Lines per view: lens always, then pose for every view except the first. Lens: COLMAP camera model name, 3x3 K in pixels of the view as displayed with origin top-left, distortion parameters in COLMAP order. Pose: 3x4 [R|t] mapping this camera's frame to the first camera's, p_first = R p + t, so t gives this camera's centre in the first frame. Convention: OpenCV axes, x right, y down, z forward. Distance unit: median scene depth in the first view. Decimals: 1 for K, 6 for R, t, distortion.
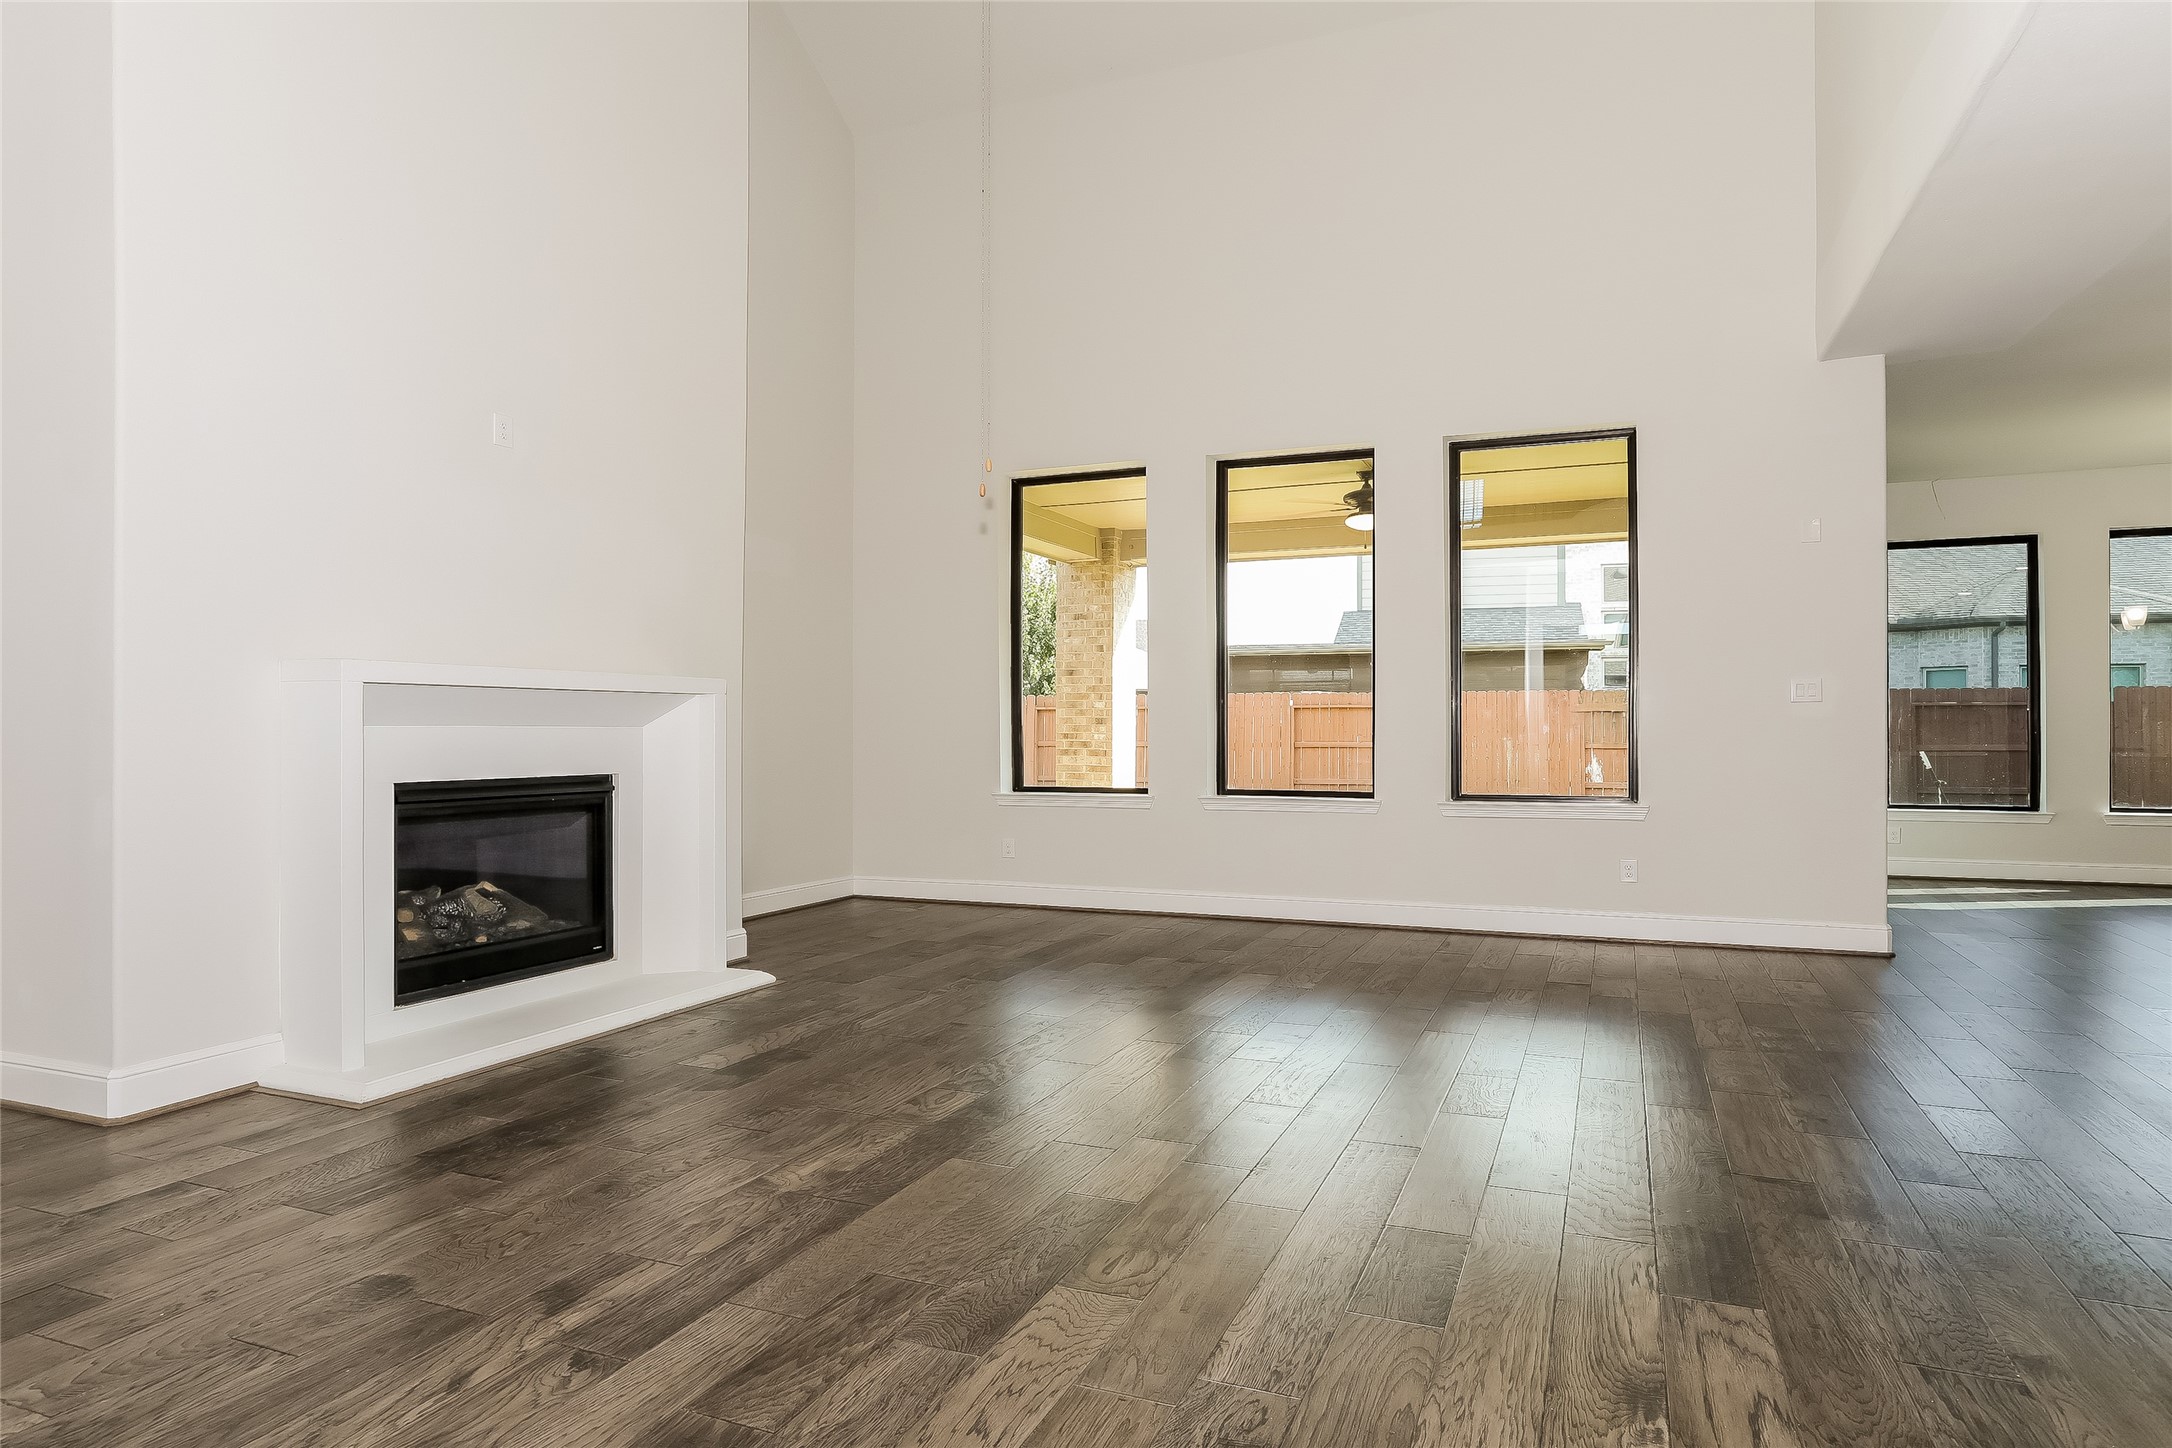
lens RADIAL K [[1249.0, 0, 1037.9], [0, 1249.0, 712.2], [0, 0, 1]] dist [-0.006469, 0.010160]
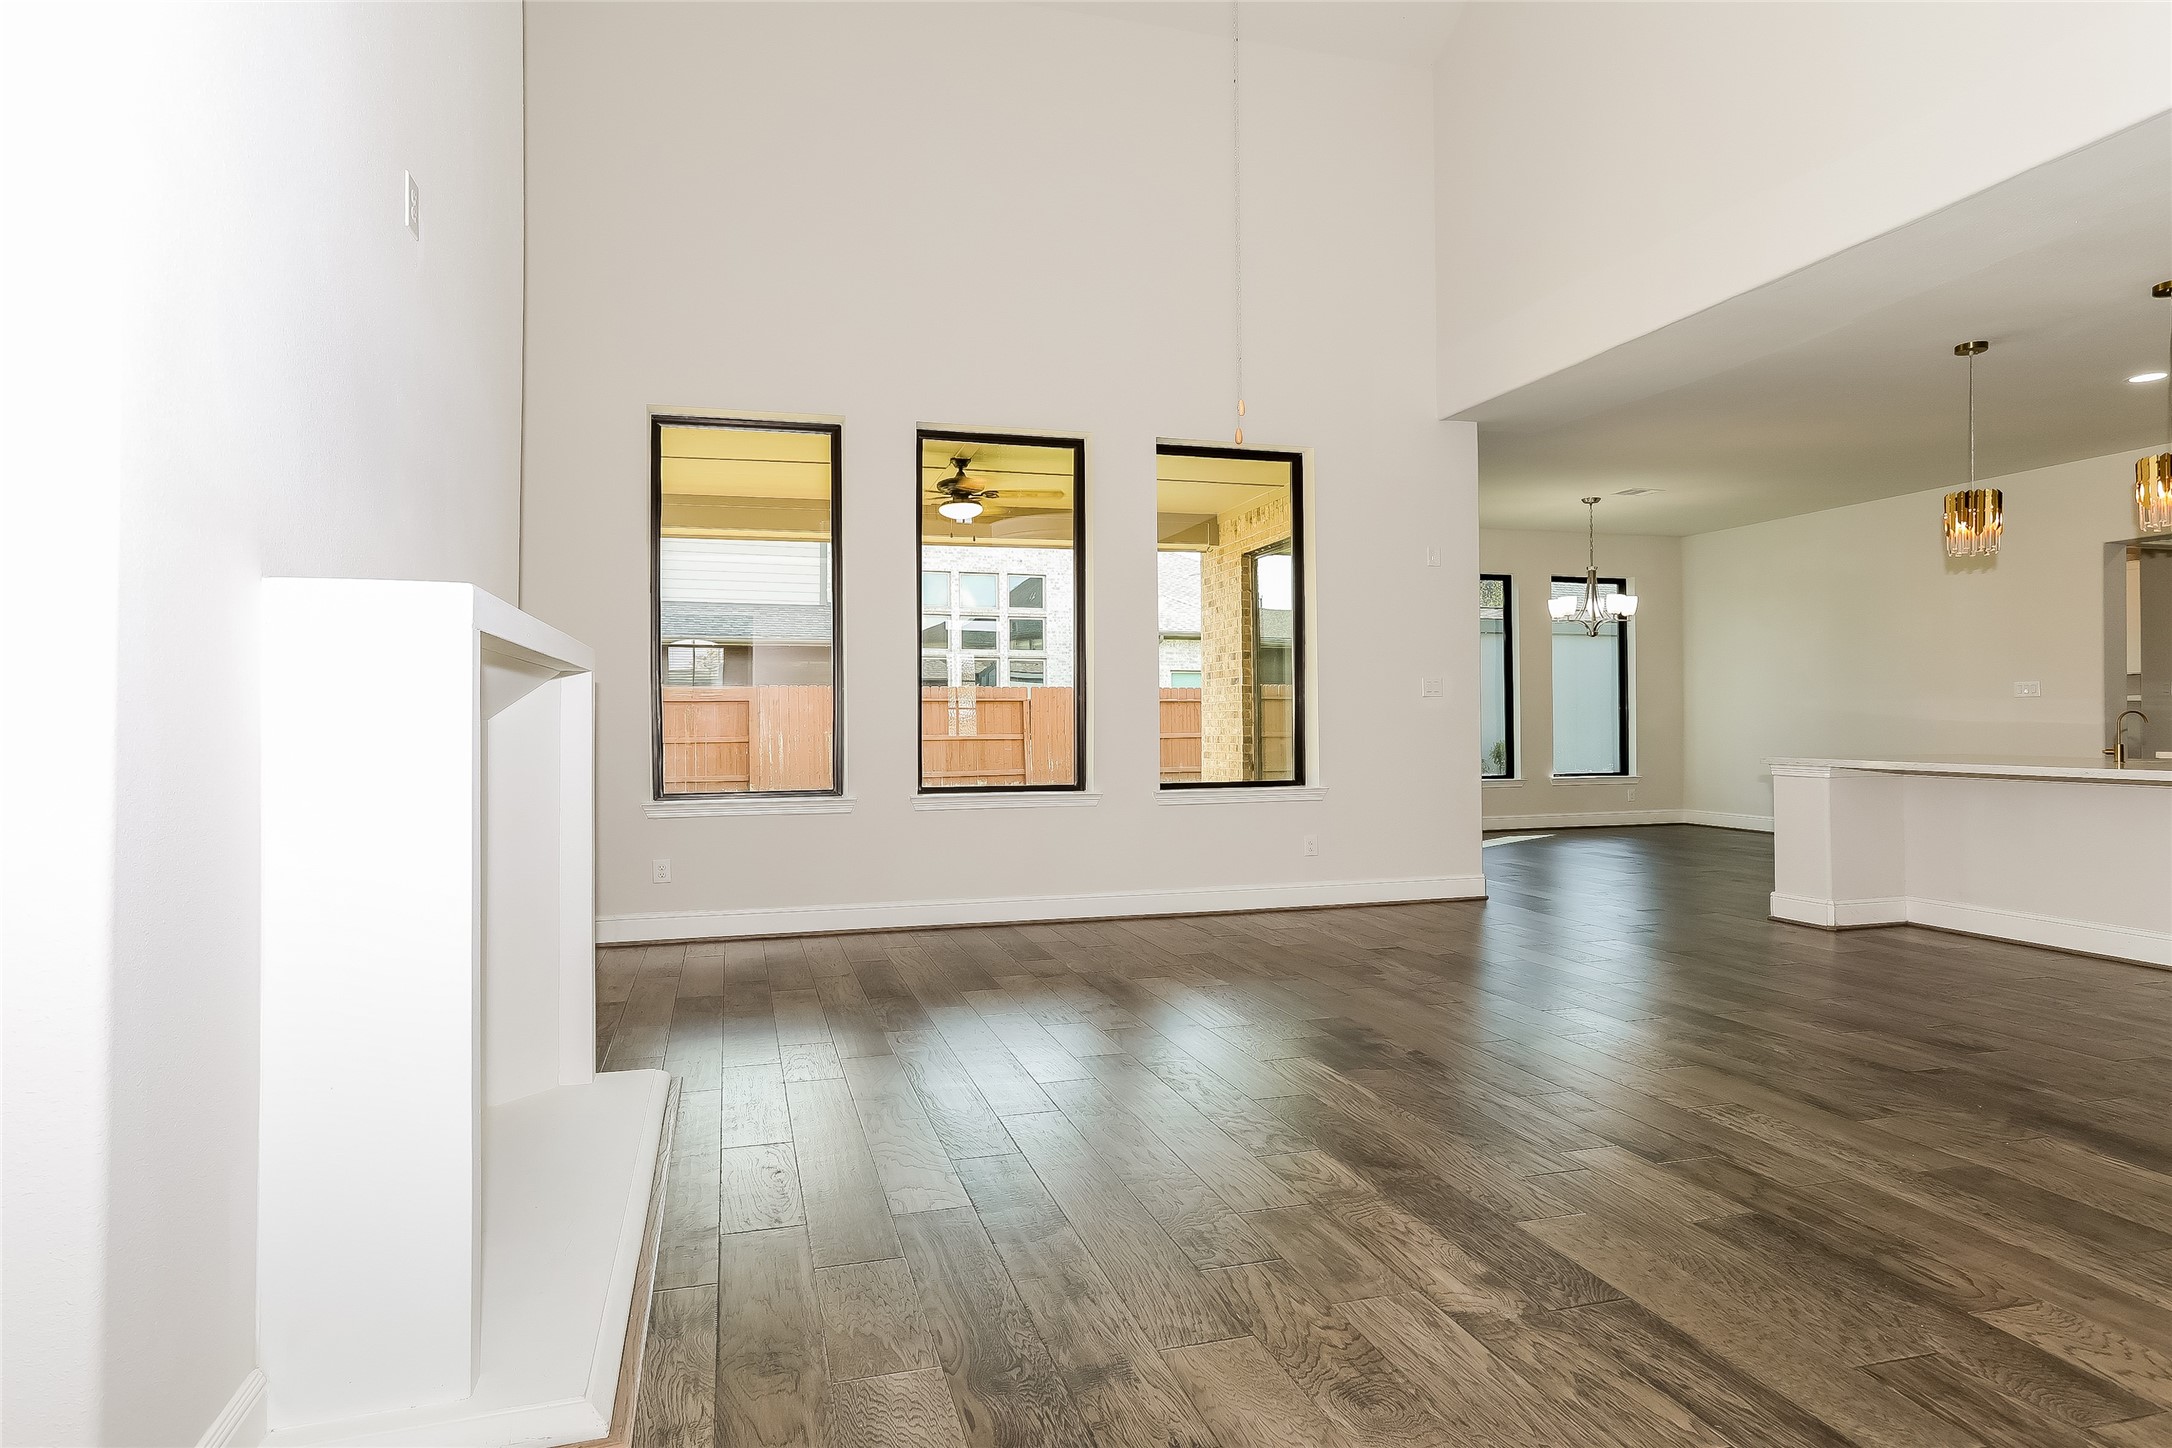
lens RADIAL K [[1249.0, 0, 1072.5], [0, 1249.0, 723.9], [0, 0, 1]] dist [-0.006469, 0.010160]
pose [[0.783918, -0.006468, 0.620831, -0.336813], [-0.003506, 0.999884, 0.014844, 0.000252], [-0.620855, -0.013813, 0.783804, 0.209377]]
